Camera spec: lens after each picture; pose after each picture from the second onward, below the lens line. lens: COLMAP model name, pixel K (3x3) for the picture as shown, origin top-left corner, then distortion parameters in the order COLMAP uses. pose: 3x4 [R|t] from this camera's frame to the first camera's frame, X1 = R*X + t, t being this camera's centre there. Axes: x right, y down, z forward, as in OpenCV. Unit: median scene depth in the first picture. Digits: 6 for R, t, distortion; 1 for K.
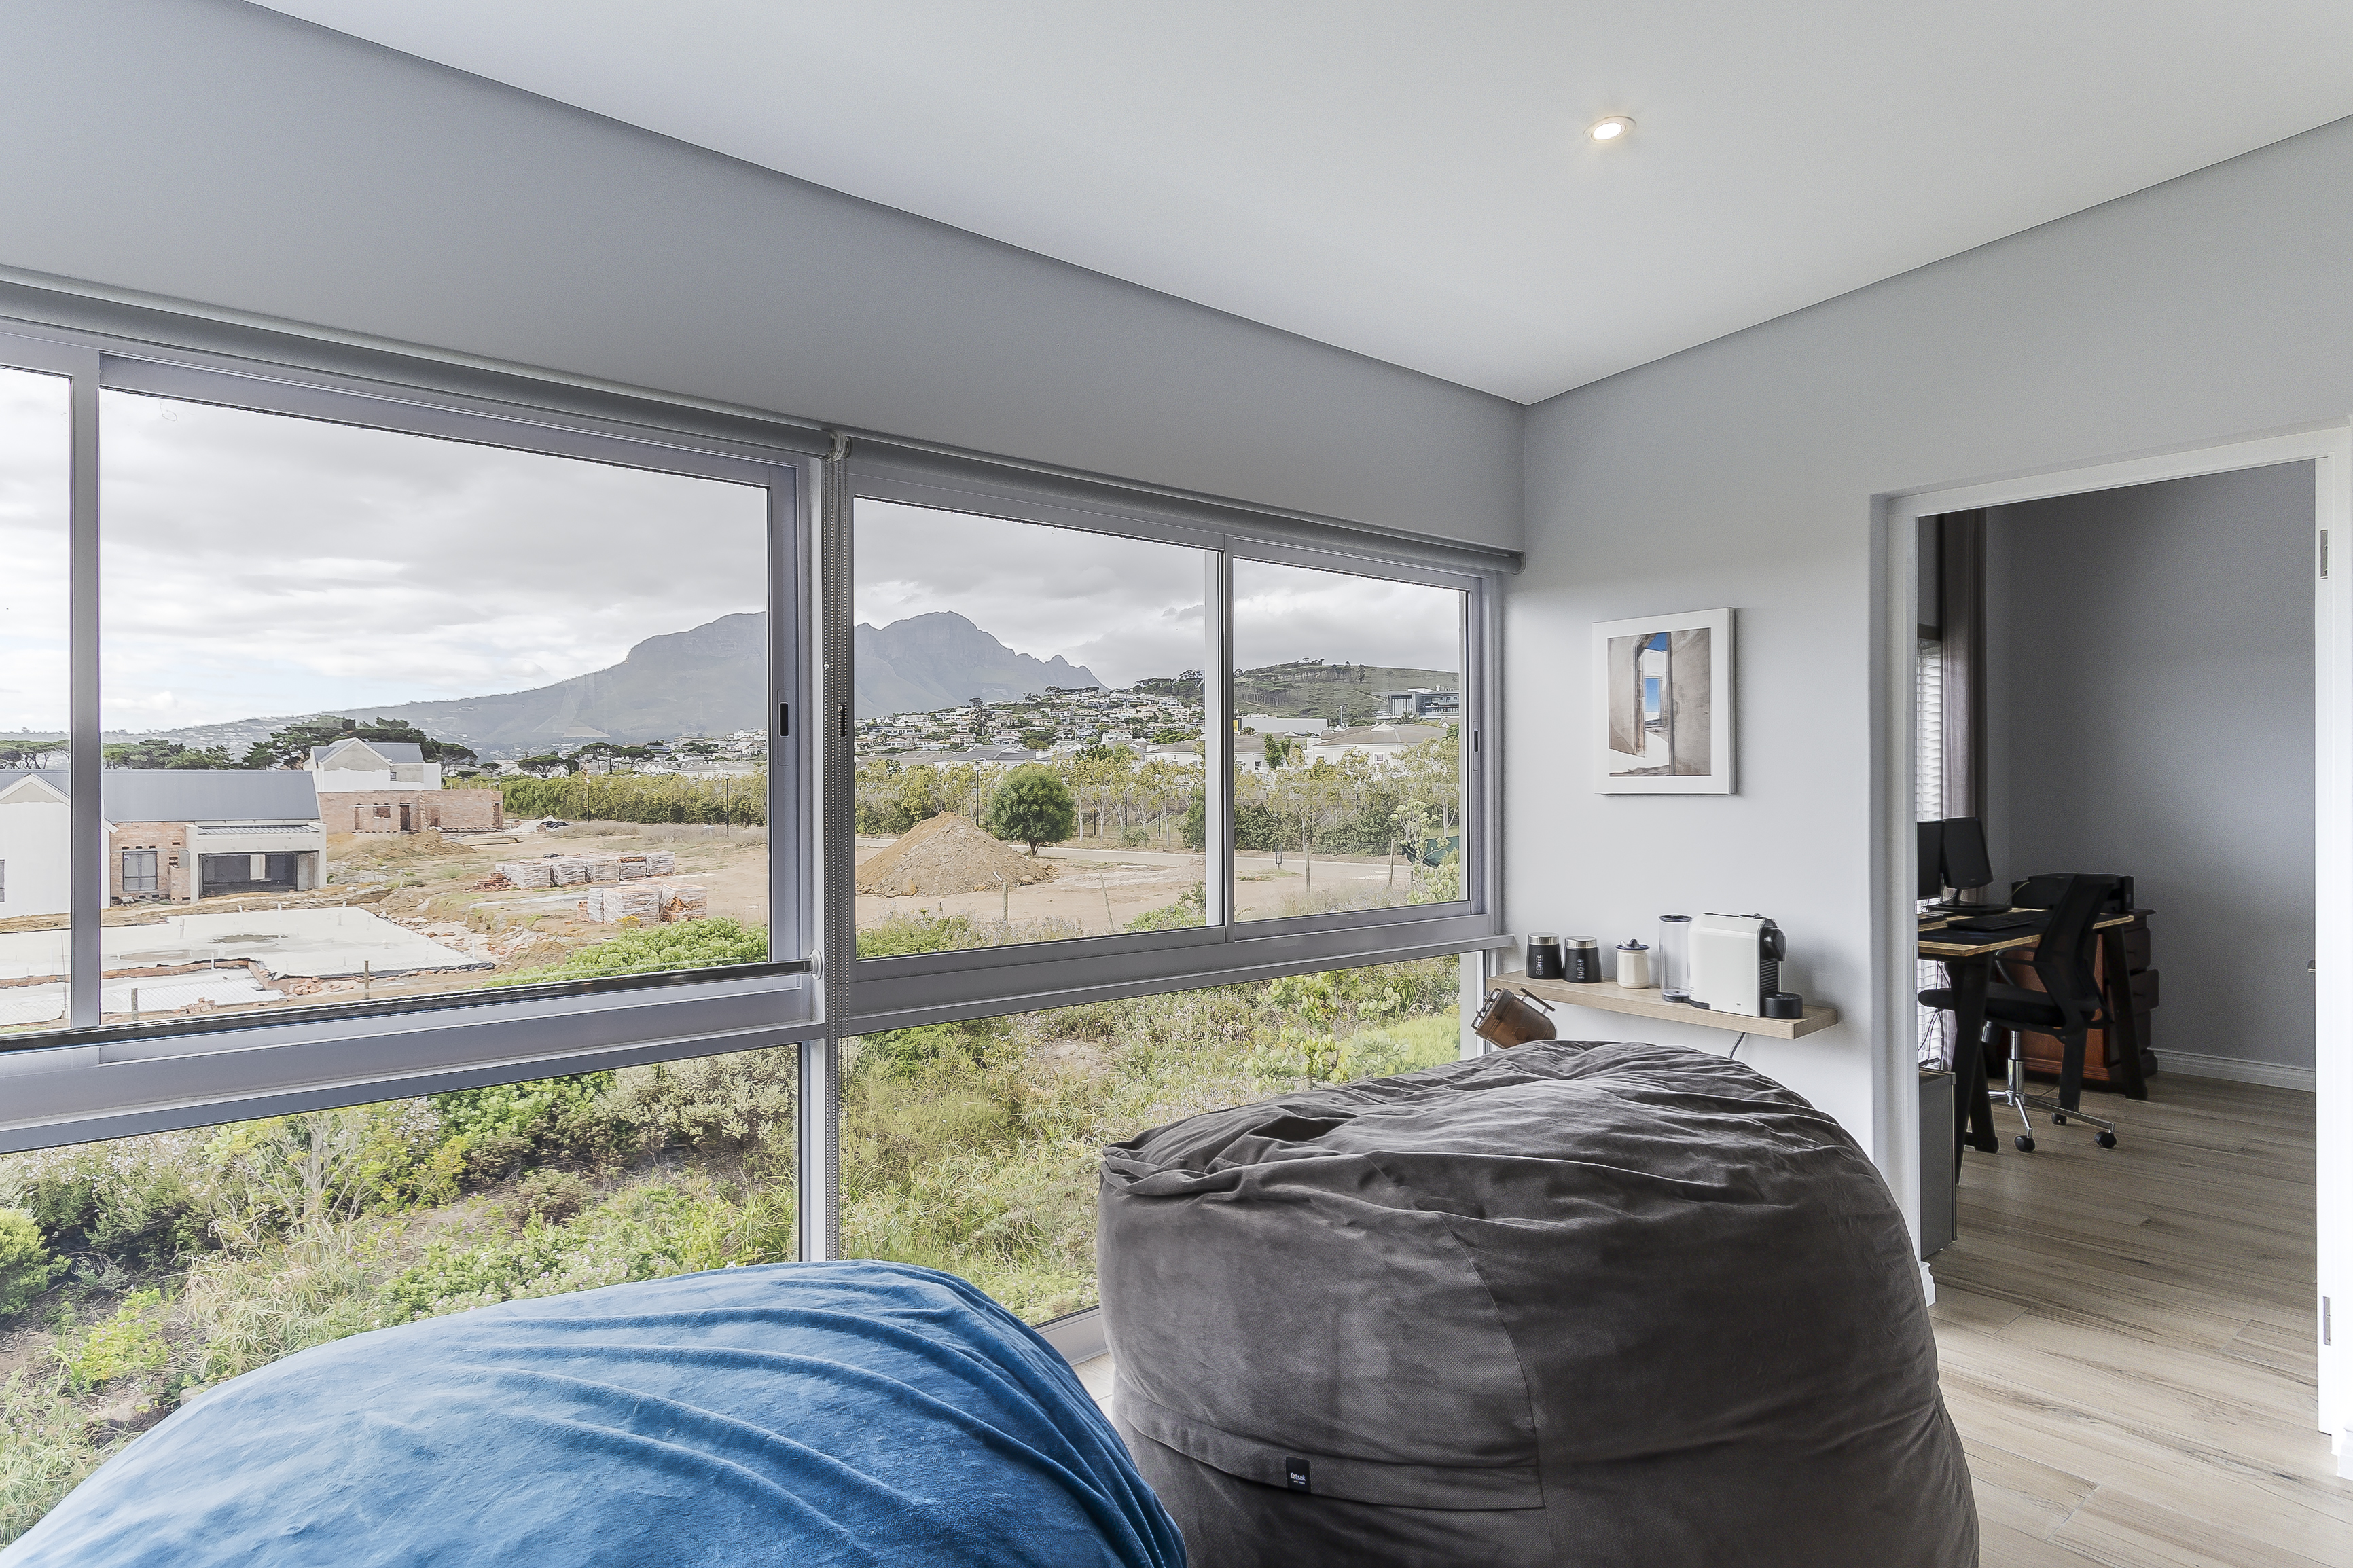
lens RADIAL K [[1307.0, 0, 1150.7], [0, 1307.0, 793.3], [0, 0, 1]] dist [-0.002761, -0.001484]
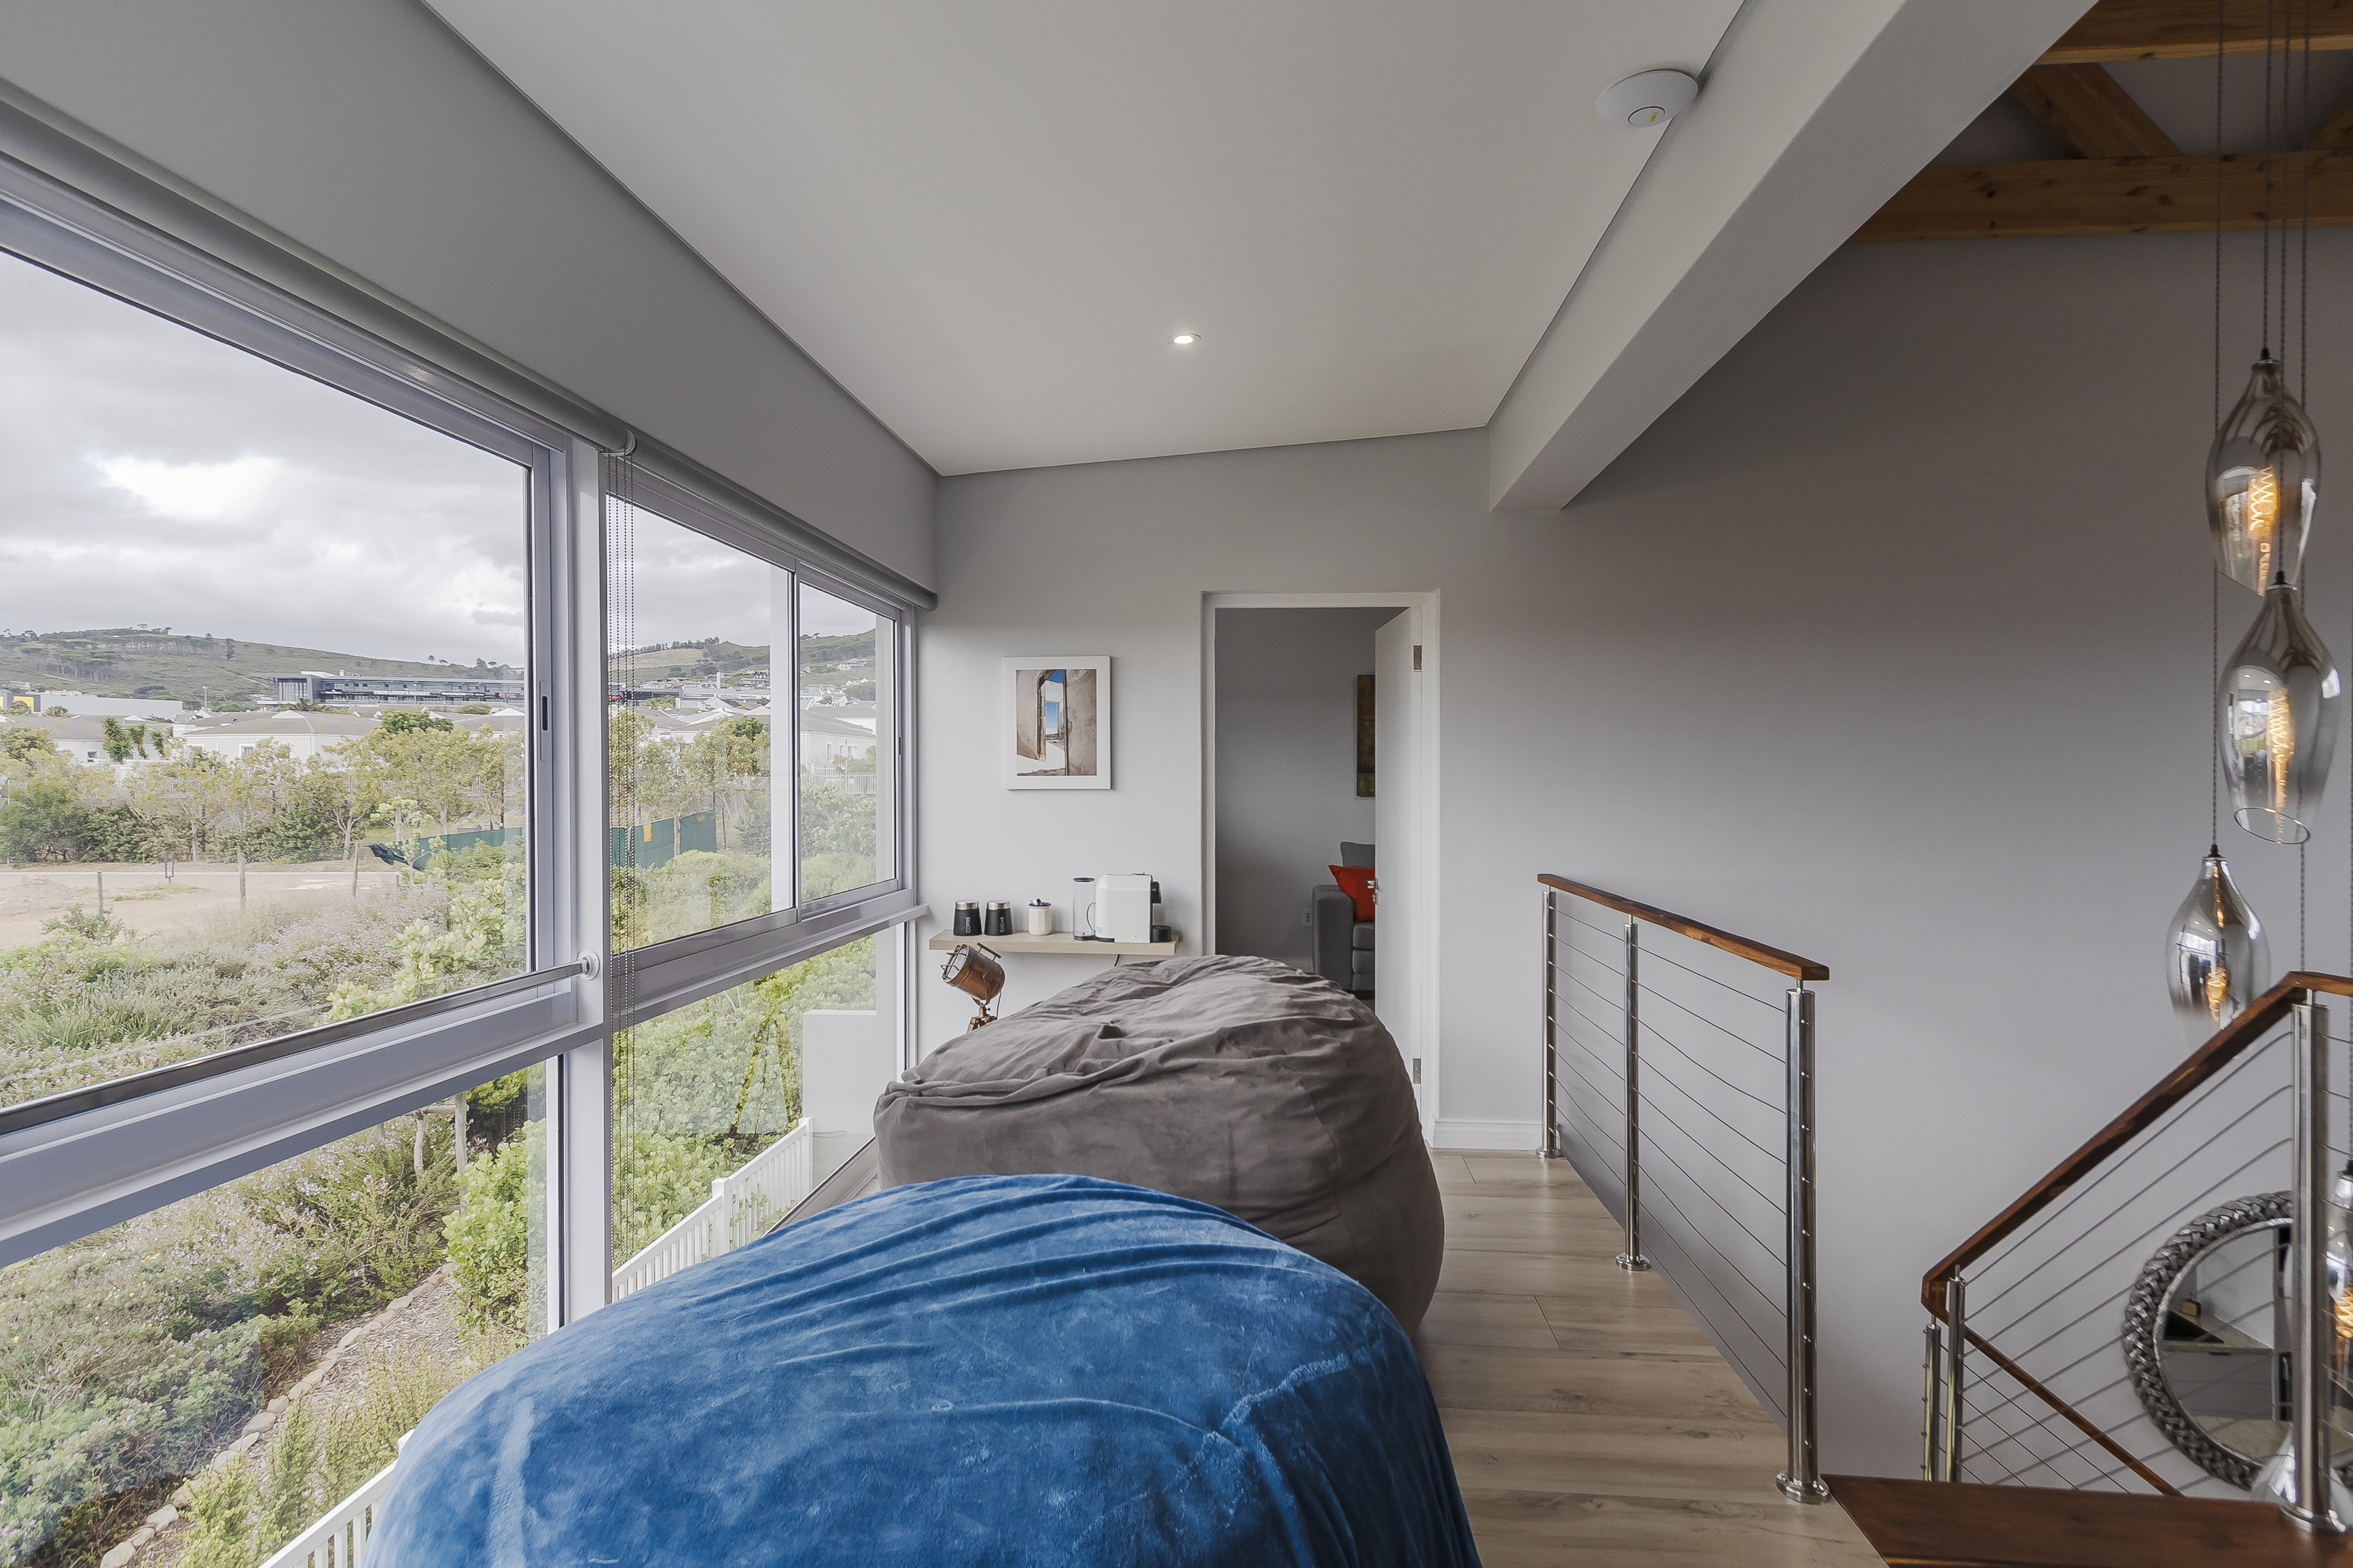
lens RADIAL K [[1253.3, 0, 1185.8], [0, 1253.3, 789.1], [0, 0, 1]] dist [-0.011174, -0.000034]
pose [[0.679508, -0.002641, 0.733663, -0.461563], [0.003056, 0.999995, 0.000769, -0.000104], [-0.733662, 0.001720, 0.679513, 0.025884]]
